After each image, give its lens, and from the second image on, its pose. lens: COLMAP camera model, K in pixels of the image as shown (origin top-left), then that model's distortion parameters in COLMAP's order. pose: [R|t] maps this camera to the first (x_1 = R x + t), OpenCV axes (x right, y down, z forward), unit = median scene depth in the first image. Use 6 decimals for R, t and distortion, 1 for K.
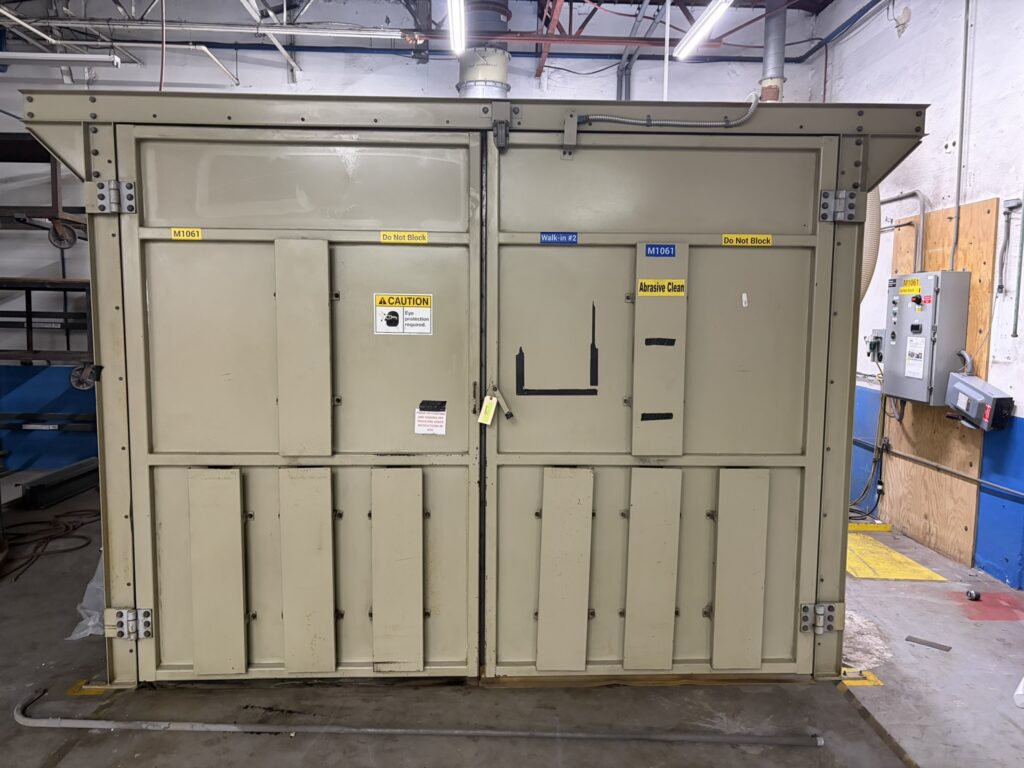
lens RADIAL K [[776.0, 0, 512.0], [0, 776.0, 384.0], [0, 0, 1]] dist [0.023344, -0.012030]
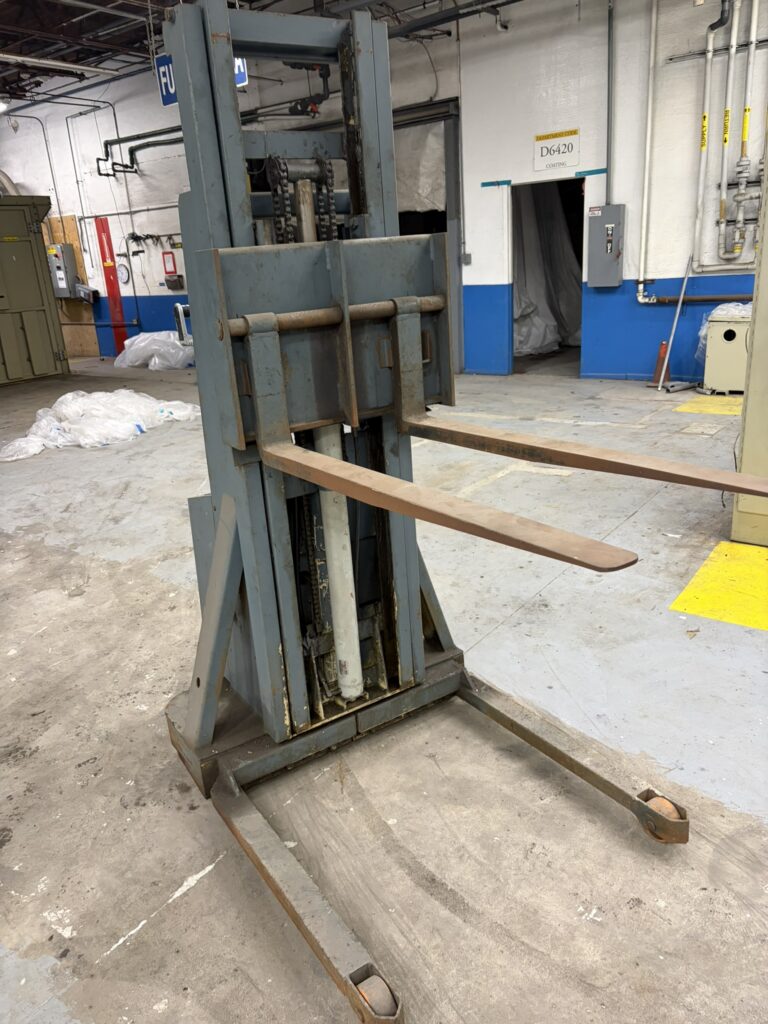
lens RADIAL K [[776.0, 0, 384.0], [0, 776.0, 516.2], [0, 0, 1]] dist [0.023344, -0.012030]
pose [[0.620100, -0.300884, 0.724531, -0.955160], [0.142161, 0.951337, 0.273402, 0.162375], [-0.771535, -0.066537, 0.632698, -1.553250]]
